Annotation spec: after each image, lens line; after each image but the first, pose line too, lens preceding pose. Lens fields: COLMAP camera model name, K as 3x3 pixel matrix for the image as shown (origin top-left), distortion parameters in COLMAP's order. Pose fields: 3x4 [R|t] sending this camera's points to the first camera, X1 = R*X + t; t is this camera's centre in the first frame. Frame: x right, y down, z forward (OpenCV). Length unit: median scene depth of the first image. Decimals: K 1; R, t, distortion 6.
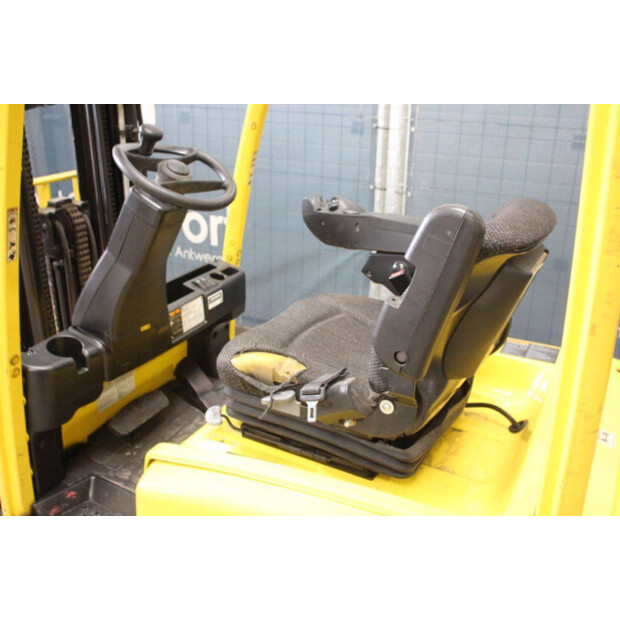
lens RADIAL K [[630.5, 0, 313.4], [0, 630.5, 309.9], [0, 0, 1]] dist [-0.043562, 0.000000]
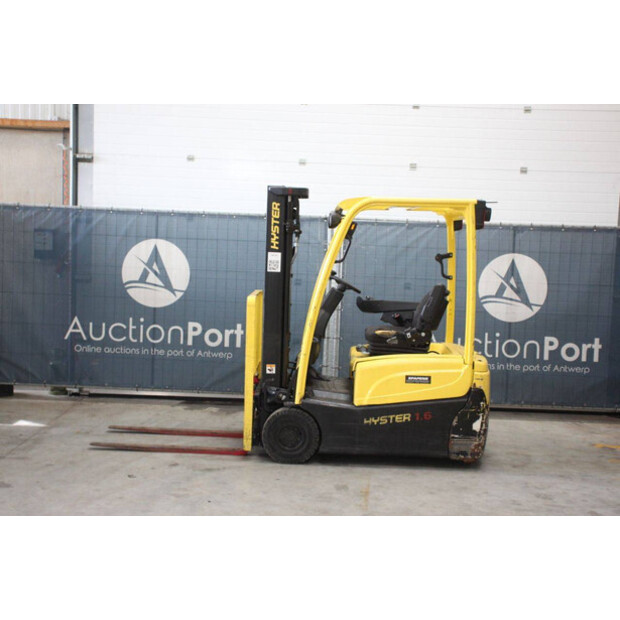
lens RADIAL K [[872.4, 0, 308.0], [0, 872.4, 309.7], [0, 0, 1]] dist [0.052656, 0.000000]
pose [[0.898501, -0.012293, 0.438800, -1.843967], [0.138757, 0.956309, -0.257333, 0.823041], [-0.416465, 0.292101, 0.860950, -2.190350]]
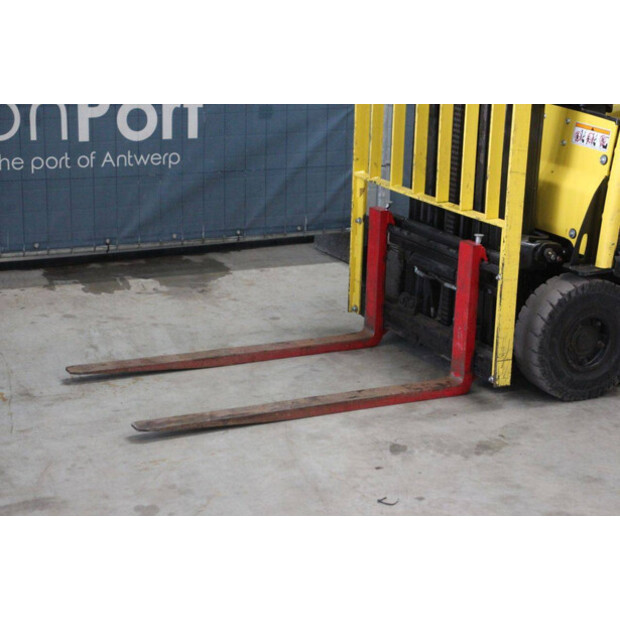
lens RADIAL K [[1469.2, 0, 310.1], [0, 1469.2, 311.3], [0, 0, 1]] dist [0.405064, 0.000000]
pose [[0.580565, -0.213041, 0.785849, -2.731110], [0.281292, 0.958215, 0.051958, 0.092984], [-0.764081, 0.190888, 0.616232, -0.341610]]
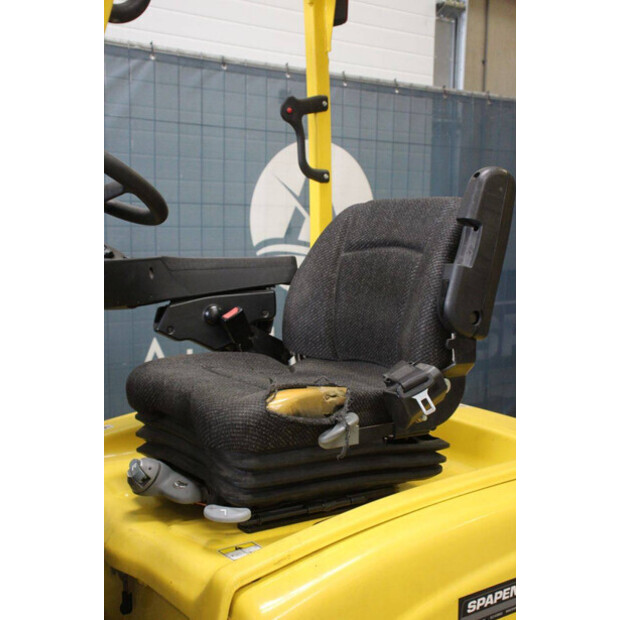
lens RADIAL K [[872.4, 0, 309.0], [0, 872.4, 298.6], [0, 0, 1]] dist [0.052656, 0.000000]
pose [[0.458807, -0.085463, 0.884416, -0.702162], [0.324591, 0.942691, -0.077294, 0.038922], [-0.827125, 0.322537, 0.460254, 0.312191]]
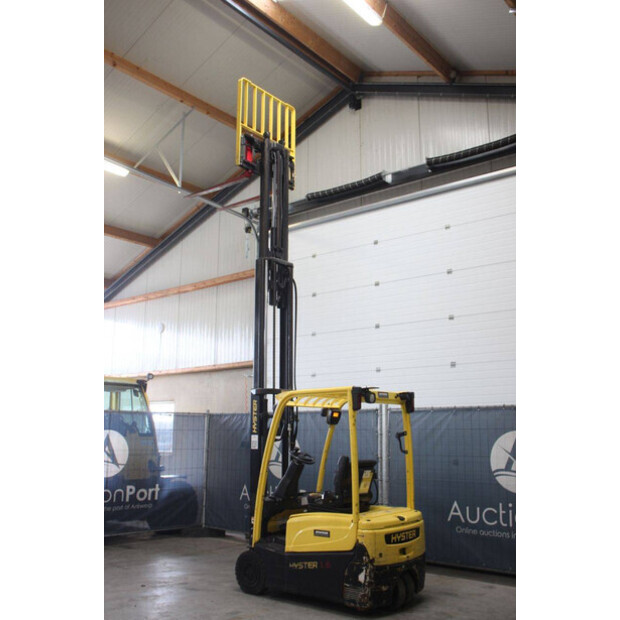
lens RADIAL K [[630.5, 0, 309.5], [0, 630.5, 308.7], [0, 0, 1]] dist [-0.043562, 0.000000]
pose [[0.972954, -0.053009, -0.224836, 0.684156], [-0.079887, 0.836047, -0.542811, 1.010437], [0.216747, 0.546092, 0.809200, -2.433542]]
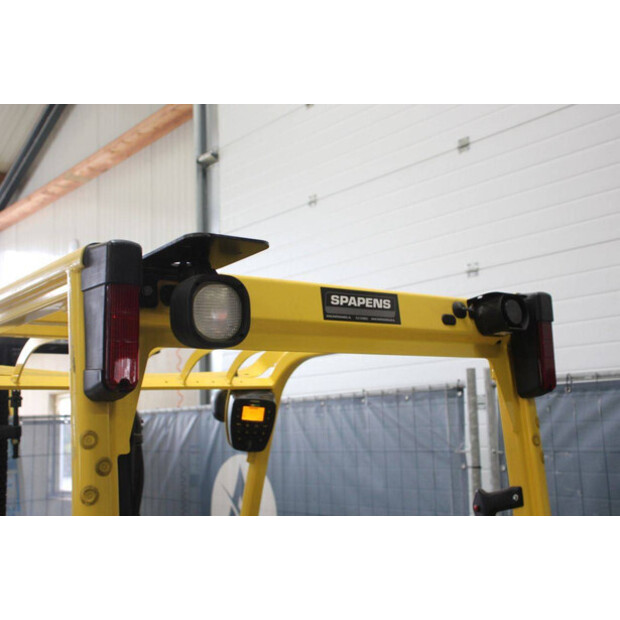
lens RADIAL K [[811.4, 0, 311.4], [0, 811.4, 308.0], [0, 0, 1]] dist [0.010607, 0.000000]
pose [[0.905405, -0.104631, -0.411454, 0.571474], [-0.116768, 0.870406, -0.478288, -0.032681], [0.408176, 0.481089, 0.775852, -0.105239]]
